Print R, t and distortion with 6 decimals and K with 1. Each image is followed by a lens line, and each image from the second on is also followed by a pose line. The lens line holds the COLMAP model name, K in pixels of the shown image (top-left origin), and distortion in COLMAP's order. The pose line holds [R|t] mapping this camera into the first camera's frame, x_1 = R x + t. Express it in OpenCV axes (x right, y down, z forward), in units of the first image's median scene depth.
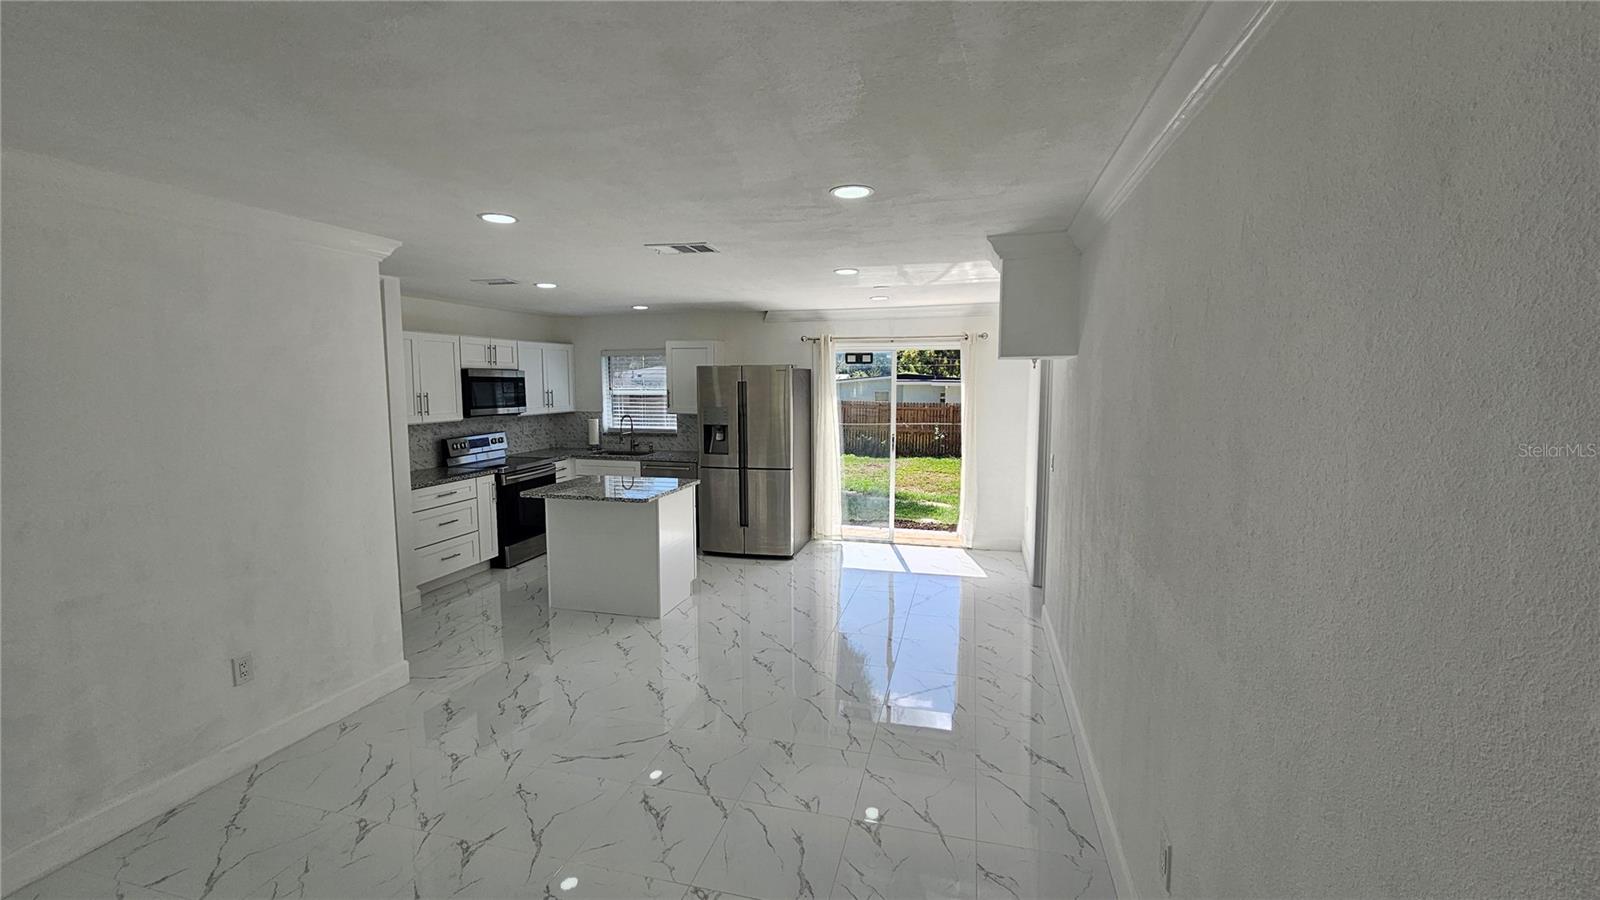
lens RADIAL K [[666.8, 0, 803.2], [0, 666.8, 446.9], [0, 0, 1]] dist [0.003445, 0.001047]
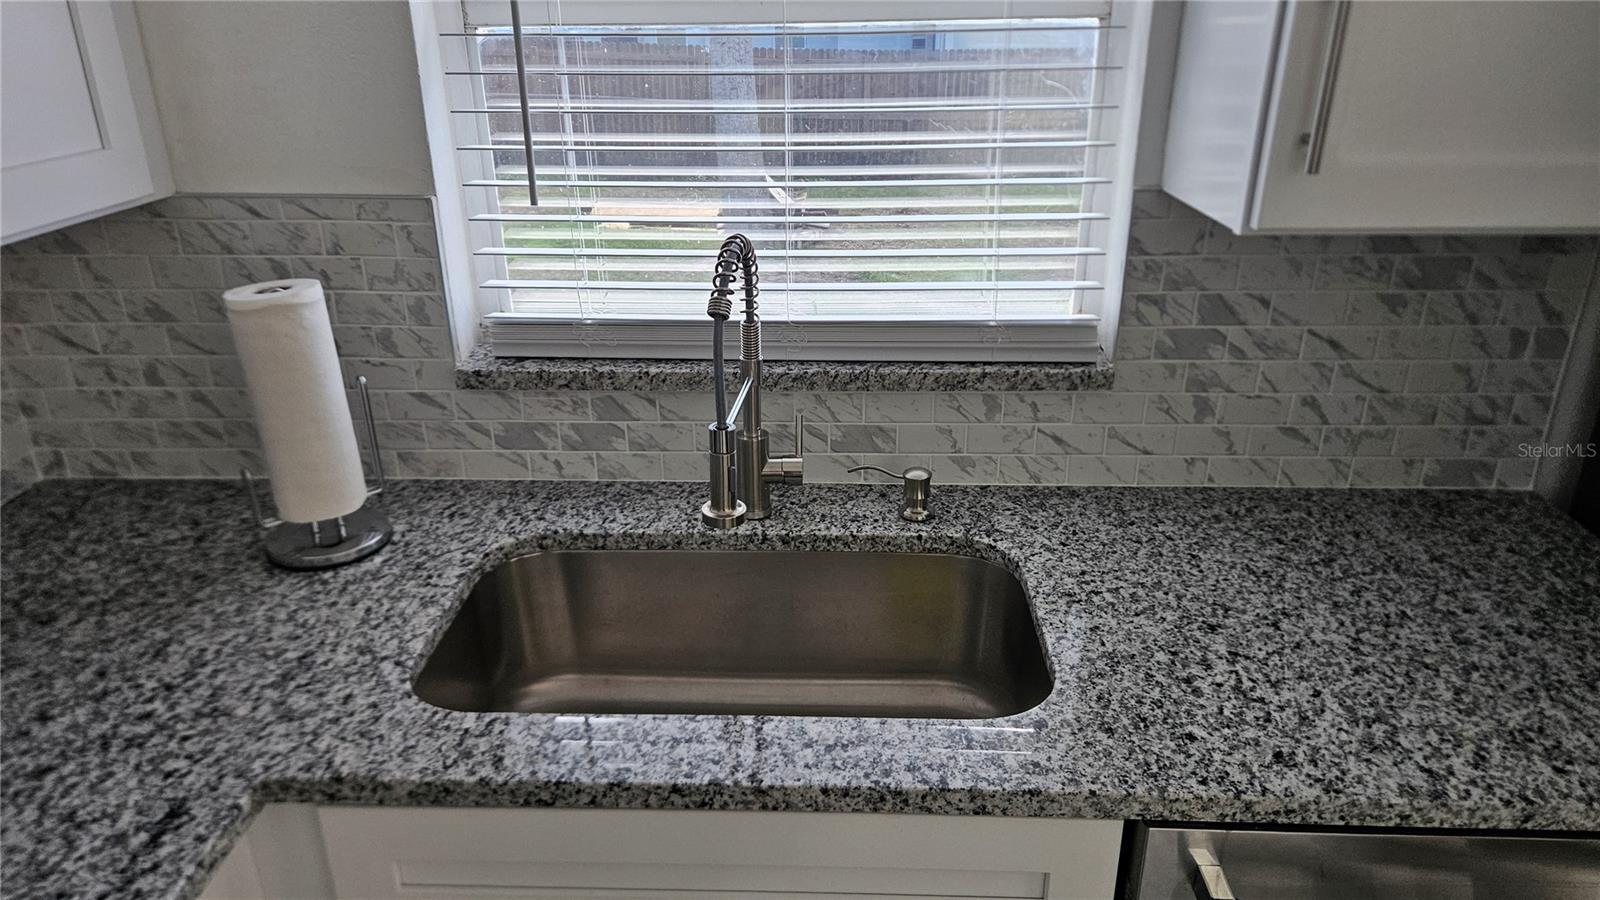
lens RADIAL K [[1077.5, 0, 791.7], [0, 1077.5, 453.2], [0, 0, 1]] dist [0.075827, -0.046668]
pose [[0.977573, -0.089801, 0.190492, -0.350681], [0.032078, 0.957469, 0.286749, -0.077764], [-0.208141, -0.274207, 0.938876, 0.996709]]
